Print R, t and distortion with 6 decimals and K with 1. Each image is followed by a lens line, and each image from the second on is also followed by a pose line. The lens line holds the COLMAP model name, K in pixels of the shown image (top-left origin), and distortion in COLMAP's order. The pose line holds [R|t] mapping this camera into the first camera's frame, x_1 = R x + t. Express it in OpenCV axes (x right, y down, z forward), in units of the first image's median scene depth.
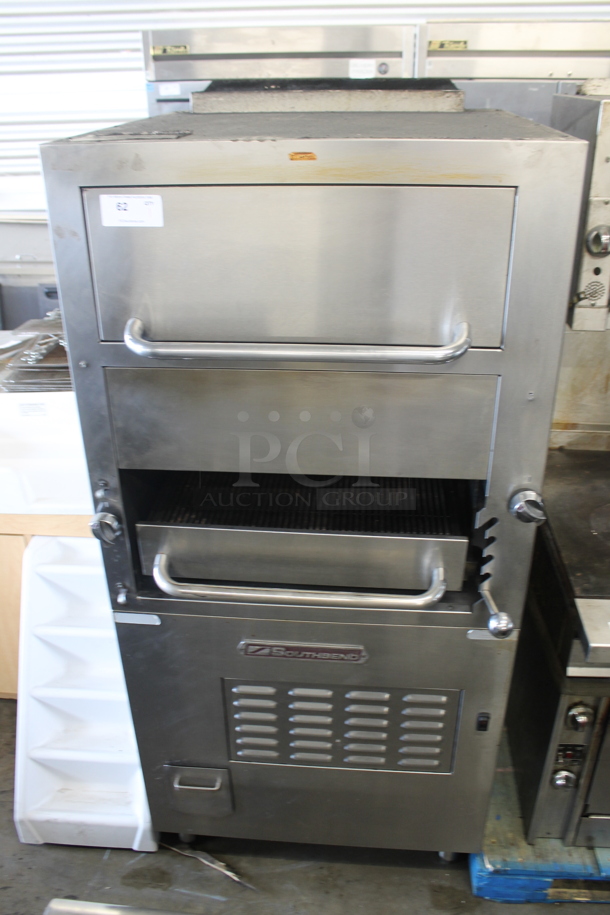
lens RADIAL K [[762.4, 0, 299.2], [0, 762.4, 456.5], [0, 0, 1]] dist [-0.112182, 0.035639]
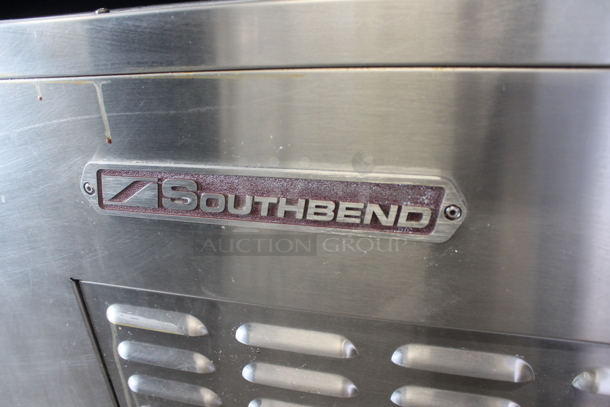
lens RADIAL K [[508.2, 0, 304.9], [0, 508.2, 203.7], [0, 0, 1]] dist [-0.112182, 0.035639]
pose [[0.977873, 0.033089, -0.206566, 0.070958], [-0.038287, 0.999042, -0.021216, 0.265259], [0.205666, 0.028655, 0.978203, 0.800429]]
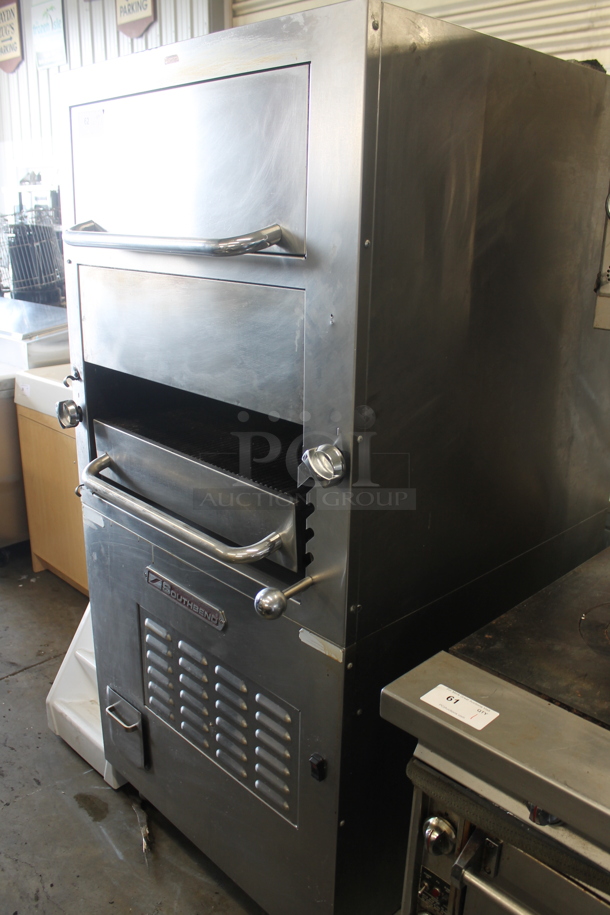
lens RADIAL K [[762.4, 0, 304.7], [0, 762.4, 457.8], [0, 0, 1]] dist [-0.112182, 0.035639]
pose [[0.758729, 0.230364, -0.609313, 0.662473], [-0.328901, 0.942872, -0.053081, 0.093740], [0.562276, 0.240678, 0.791151, 0.291991]]
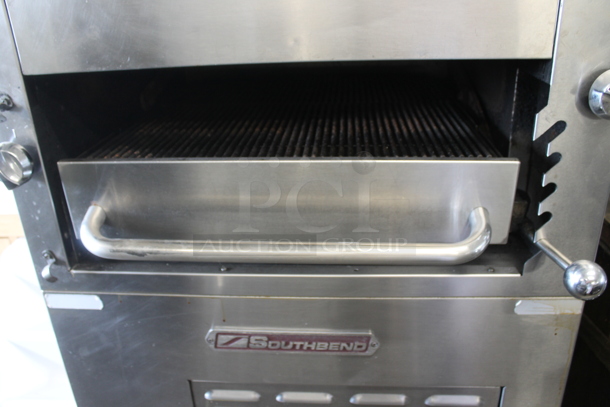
lens RADIAL K [[508.2, 0, 311.4], [0, 508.2, 202.9], [0, 0, 1]] dist [-0.112182, 0.035639]
pose [[0.999660, -0.023825, 0.010605, 0.022772], [0.024565, 0.996788, -0.076221, 0.160340], [-0.008755, 0.076456, 0.997035, 0.493954]]
